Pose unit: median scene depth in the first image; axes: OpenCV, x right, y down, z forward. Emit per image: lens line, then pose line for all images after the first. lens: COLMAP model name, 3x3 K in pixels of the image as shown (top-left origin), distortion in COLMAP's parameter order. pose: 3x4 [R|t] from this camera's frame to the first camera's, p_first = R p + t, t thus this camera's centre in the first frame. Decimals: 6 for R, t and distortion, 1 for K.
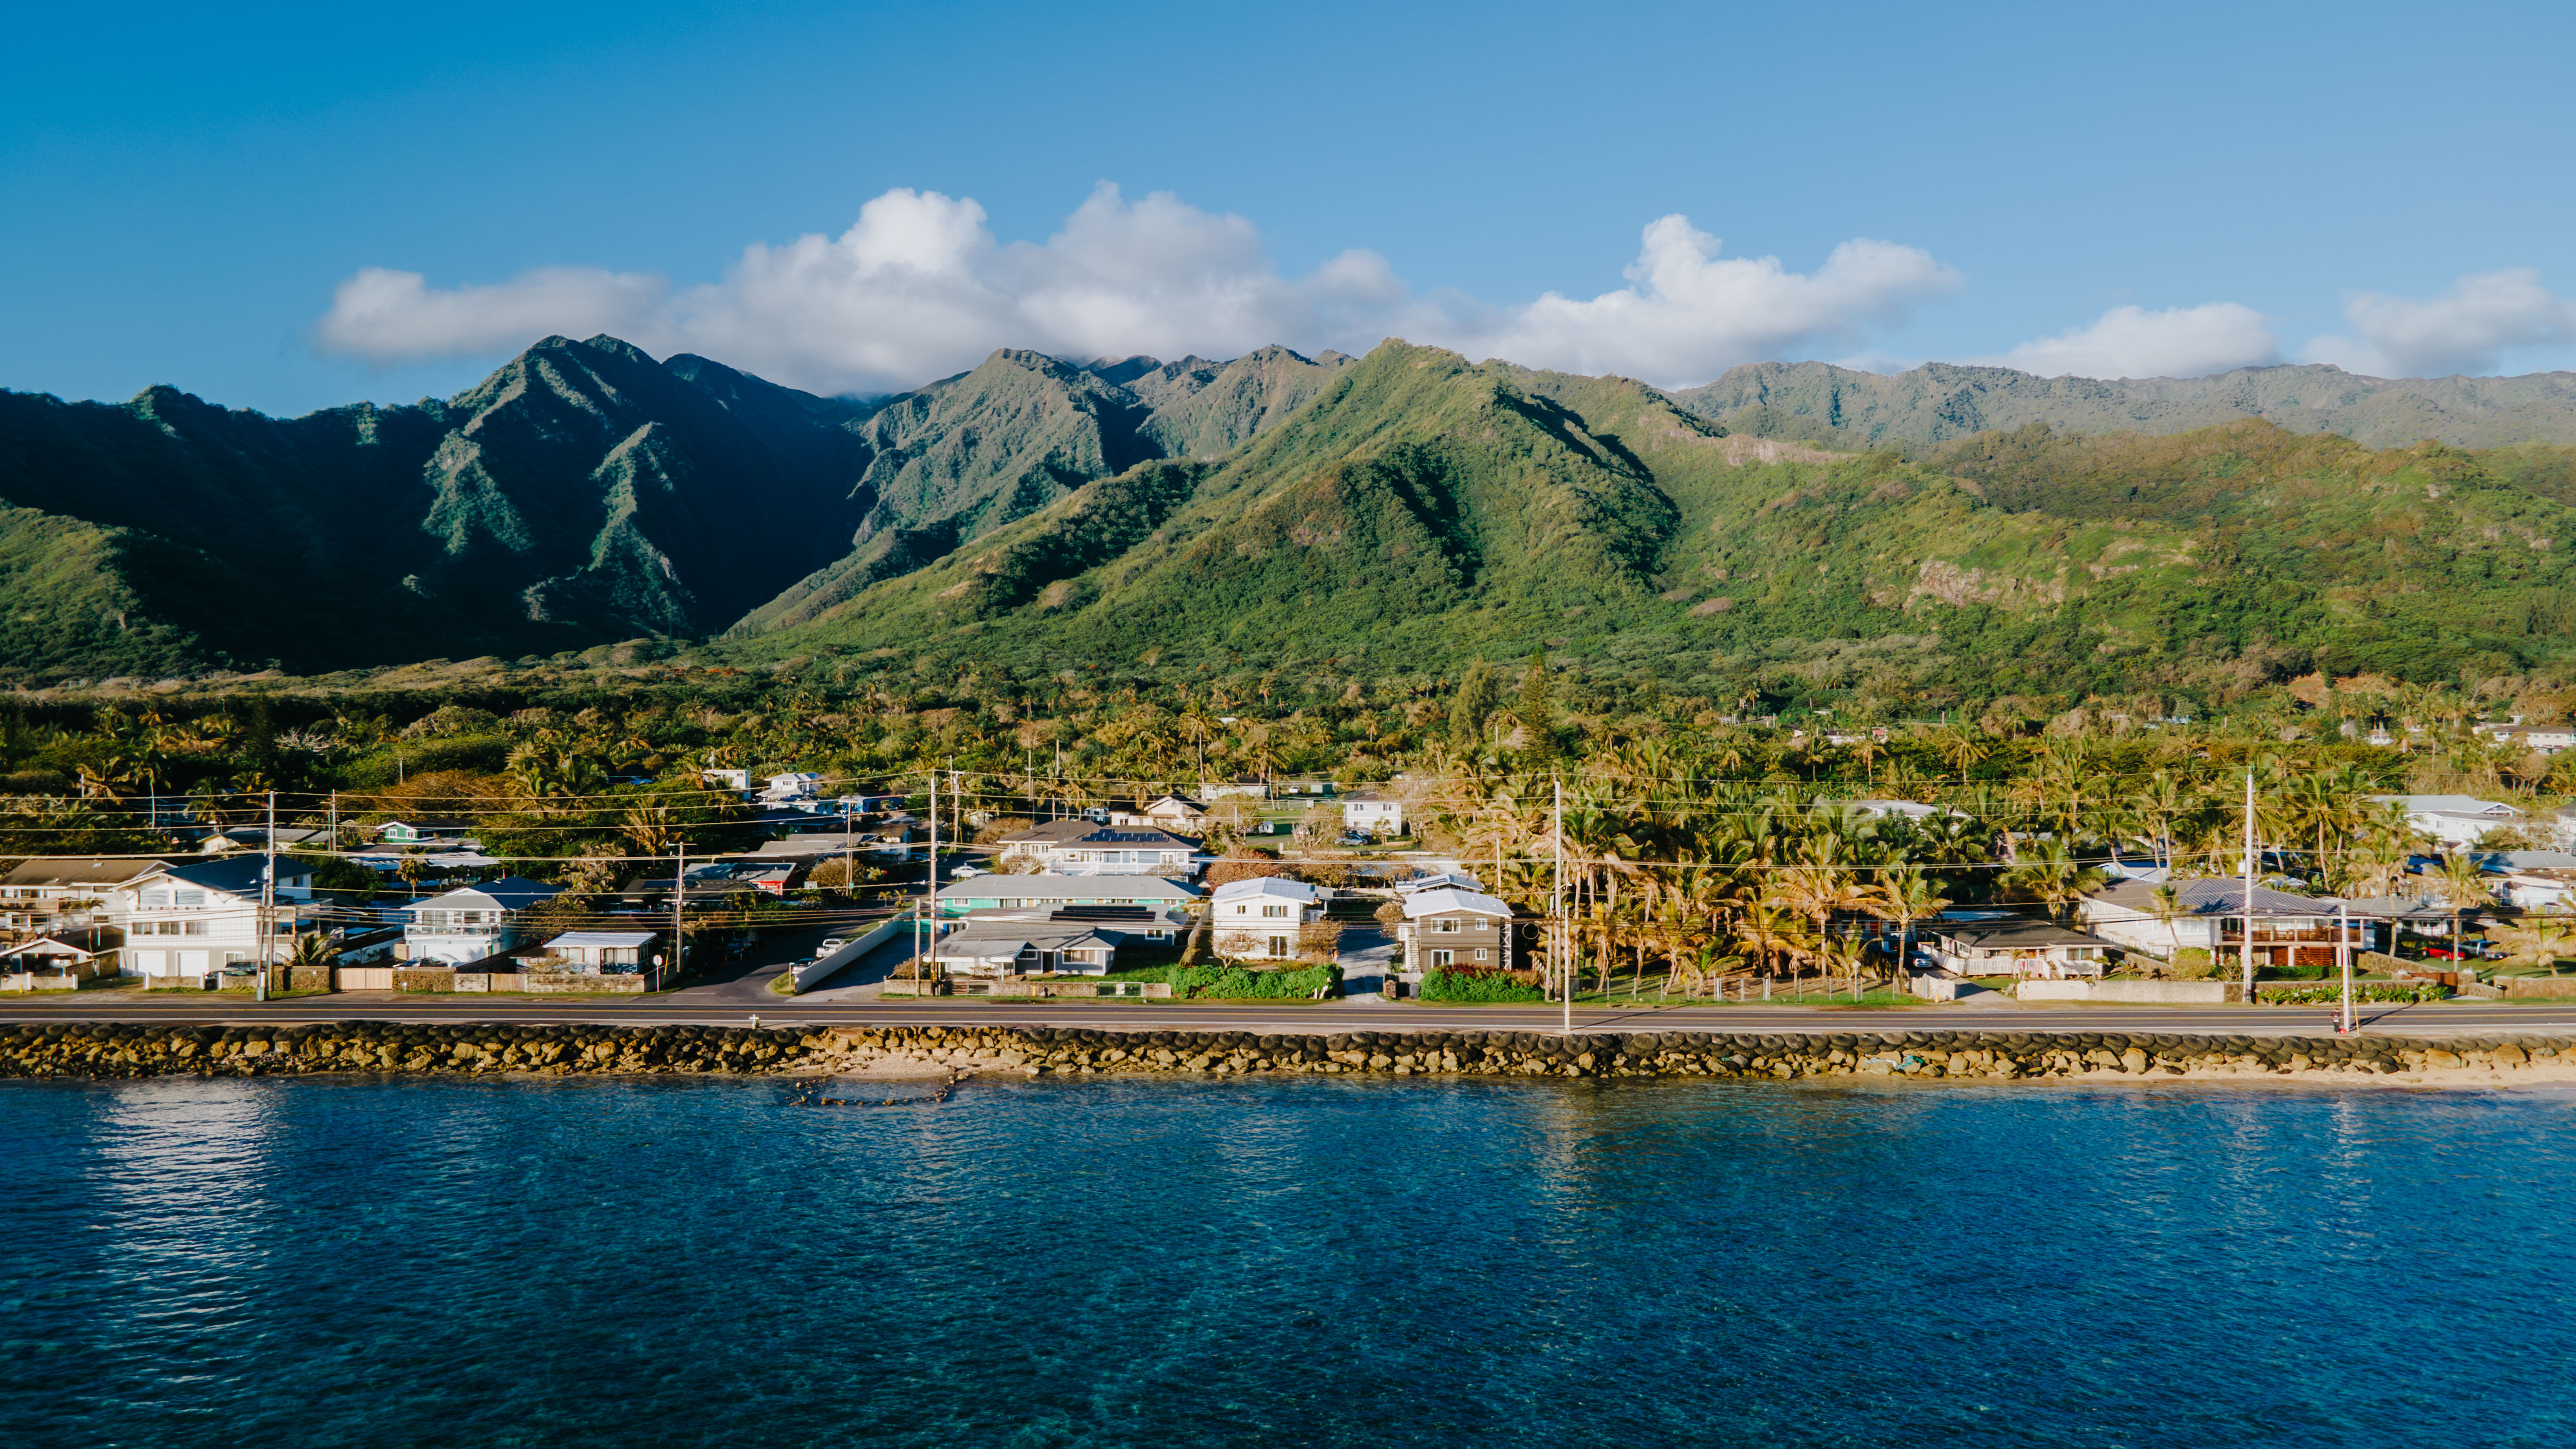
lens RADIAL K [[1967.2, 0, 1288.0], [0, 1967.2, 724.5], [0, 0, 1]] dist [0.027810, 0.002318]
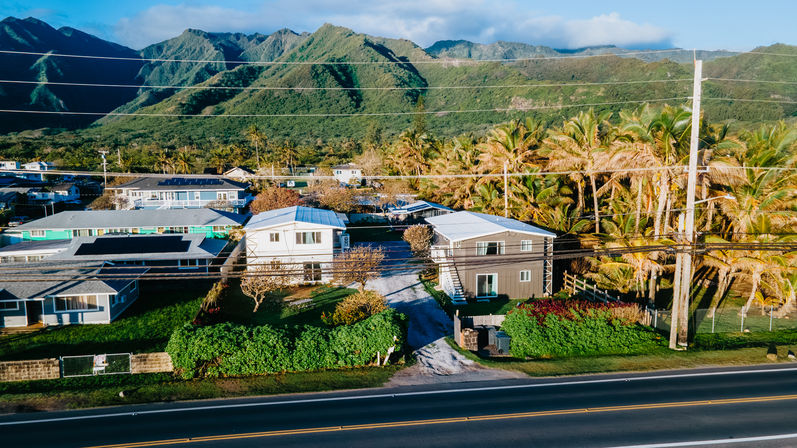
lens RADIAL K [[591.2, 0, 398.5], [0, 591.2, 224.0], [0, 0, 1]] dist [0.030315, -0.005093]
pose [[0.984860, -0.032883, 0.170207, -0.002244], [0.015366, 0.994539, 0.103227, 0.010217], [-0.172672, -0.099049, 0.979987, 0.124202]]
